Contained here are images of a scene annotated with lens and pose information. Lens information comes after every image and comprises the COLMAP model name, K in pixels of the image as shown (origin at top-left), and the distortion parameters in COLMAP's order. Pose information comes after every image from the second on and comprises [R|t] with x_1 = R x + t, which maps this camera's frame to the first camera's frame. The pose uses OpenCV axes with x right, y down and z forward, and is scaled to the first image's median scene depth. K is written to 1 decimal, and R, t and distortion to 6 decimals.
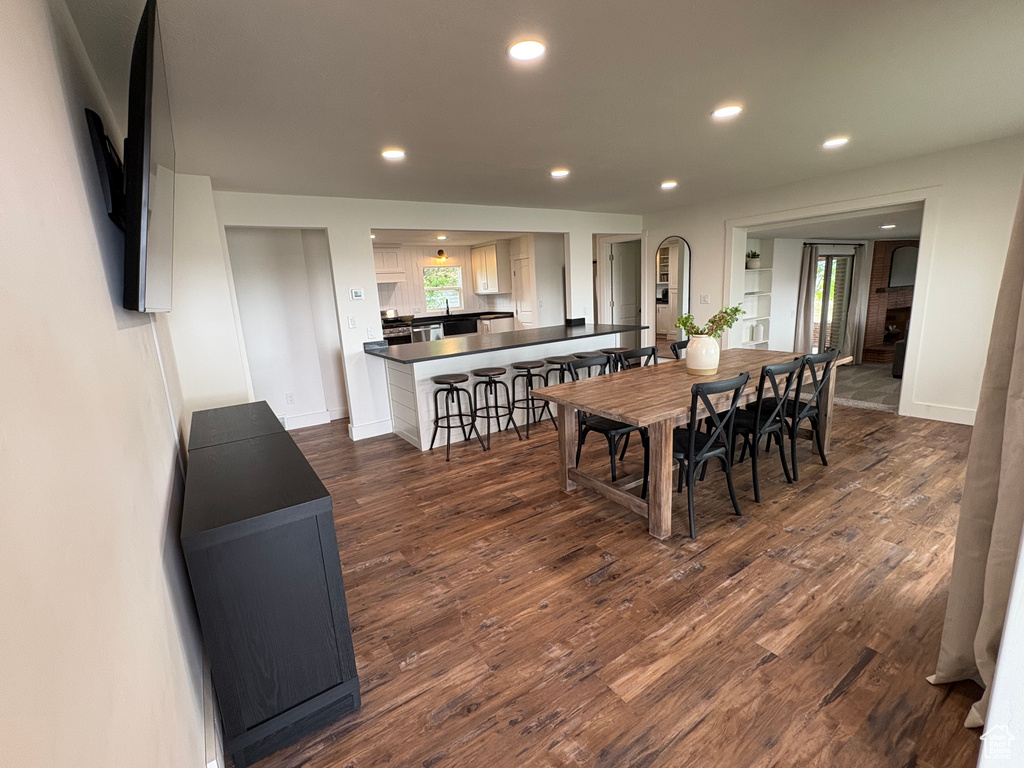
lens RADIAL K [[456.0, 0, 513.5], [0, 456.0, 382.8], [0, 0, 1]] dist [-0.001562, -0.000033]
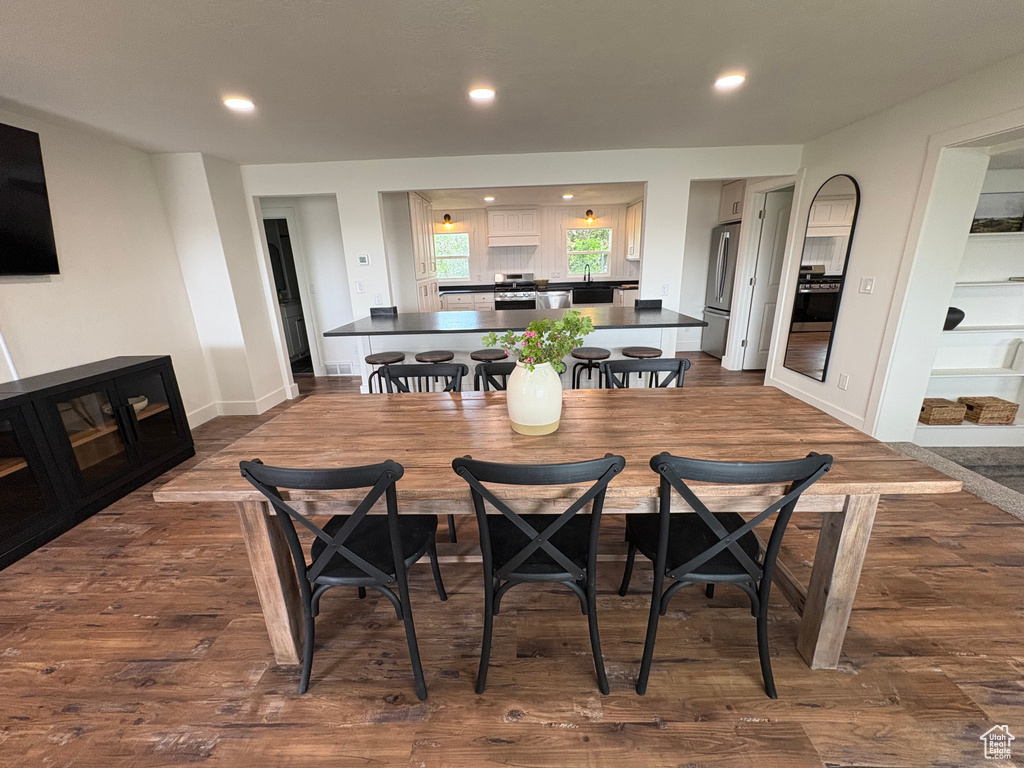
lens RADIAL K [[406.1, 0, 516.6], [0, 406.1, 387.6], [0, 0, 1]] dist [0.002029, -0.000140]
pose [[0.814967, 0.205707, -0.541769, 0.317594], [-0.134297, 0.976468, 0.168742, -0.074257], [0.563732, -0.064761, 0.823415, 0.274134]]
